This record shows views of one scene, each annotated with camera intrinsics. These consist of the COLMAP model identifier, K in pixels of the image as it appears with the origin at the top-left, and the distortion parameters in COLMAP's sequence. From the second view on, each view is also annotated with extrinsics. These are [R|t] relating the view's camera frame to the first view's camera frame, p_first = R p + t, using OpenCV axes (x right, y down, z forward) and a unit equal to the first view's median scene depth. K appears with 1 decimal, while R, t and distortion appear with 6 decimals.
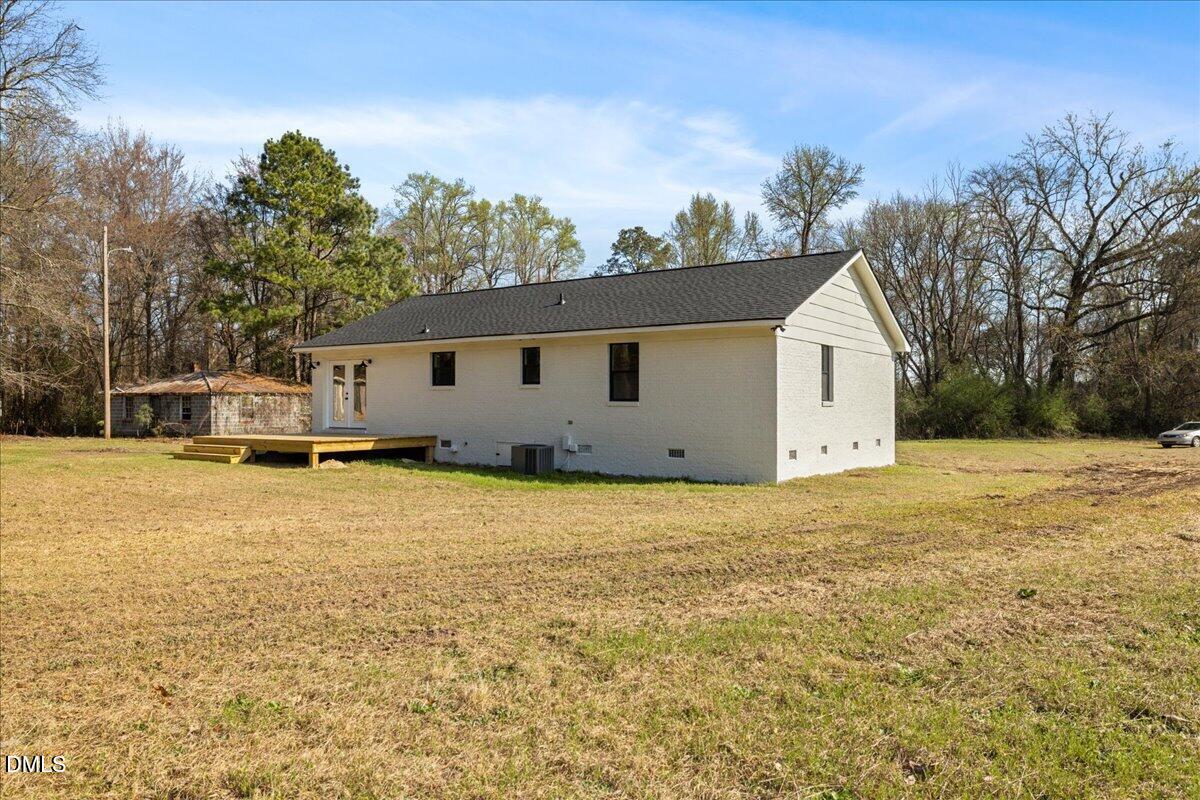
lens RADIAL K [[833.3, 0, 580.8], [0, 833.3, 400.0], [0, 0, 1]] dist [0.003822, -0.000642]
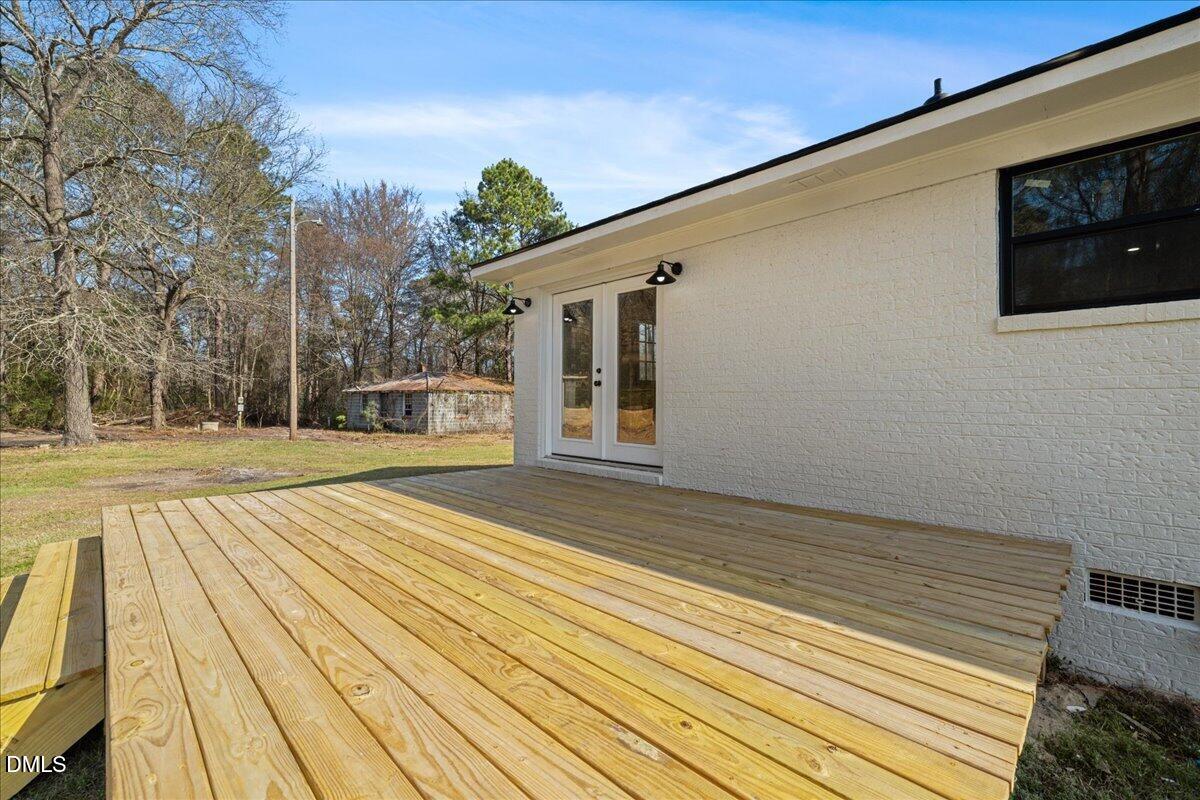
lens RADIAL K [[511.2, 0, 595.7], [0, 511.2, 394.1], [0, 0, 1]] dist [0.001347, -0.000015]
pose [[0.986504, 0.003680, -0.163694, -0.120856], [-0.004987, 0.999959, -0.007572, -0.000271], [0.163660, 0.008286, 0.986482, 0.369115]]
